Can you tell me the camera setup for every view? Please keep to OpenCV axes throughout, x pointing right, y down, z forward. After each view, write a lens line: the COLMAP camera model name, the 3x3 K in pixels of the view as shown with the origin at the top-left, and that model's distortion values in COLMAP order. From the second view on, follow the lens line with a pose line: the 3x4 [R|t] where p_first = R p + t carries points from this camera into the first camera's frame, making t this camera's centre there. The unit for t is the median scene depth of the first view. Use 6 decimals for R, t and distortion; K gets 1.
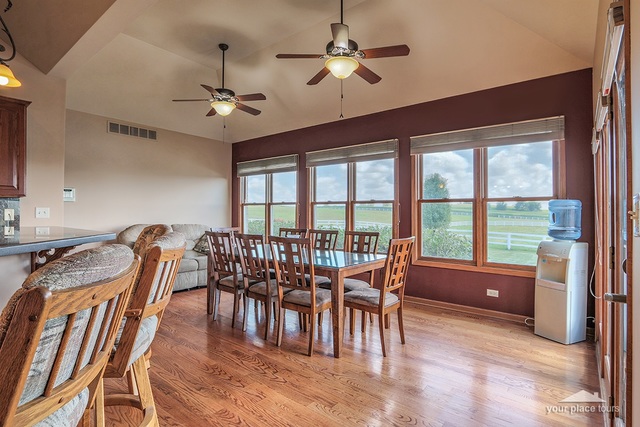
lens RADIAL K [[327.8, 0, 317.3], [0, 327.8, 209.5], [0, 0, 1]] dist [-0.020095, 0.000849]
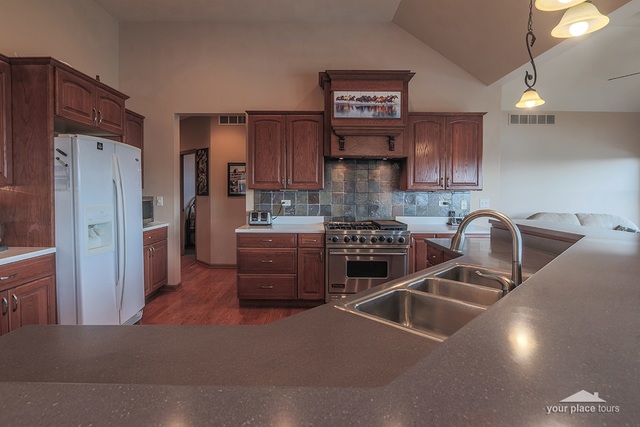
lens RADIAL K [[327.8, 0, 314.4], [0, 327.8, 194.4], [0, 0, 1]] dist [-0.020095, 0.000849]
pose [[0.615630, 0.009558, -0.787978, -0.192981], [0.008407, 0.999790, 0.018696, -0.033103], [0.787991, -0.018135, 0.615420, -0.153250]]
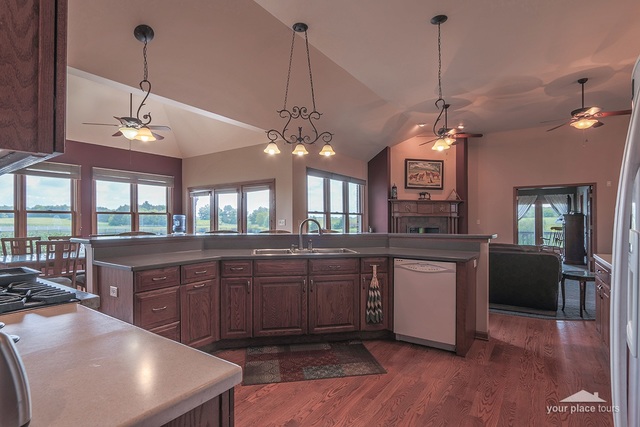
lens RADIAL K [[327.8, 0, 321.0], [0, 327.8, 217.7], [0, 0, 1]] dist [-0.020095, 0.000849]
pose [[-0.077858, 0.000845, 0.996964, -1.137162], [-0.009004, 0.999958, -0.001551, -0.009597], [-0.996924, -0.009098, -0.077847, 0.295694]]
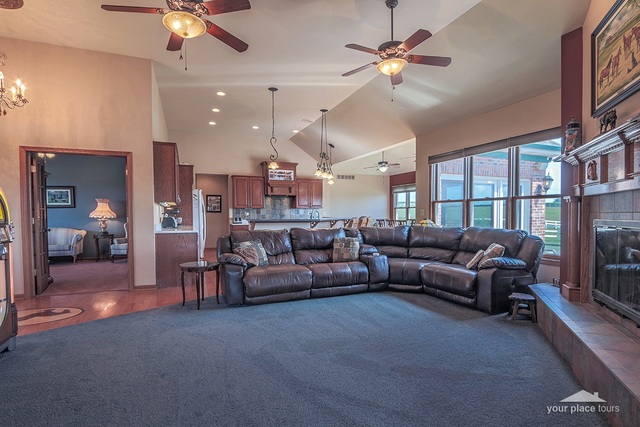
lens RADIAL K [[327.8, 0, 323.3], [0, 327.8, 237.2], [0, 0, 1]] dist [-0.020095, 0.000849]
pose [[0.882652, 0.026127, -0.469301, 0.389013], [0.014954, 0.996388, 0.083595, -0.015412], [0.469790, -0.080803, 0.879072, -1.143798]]
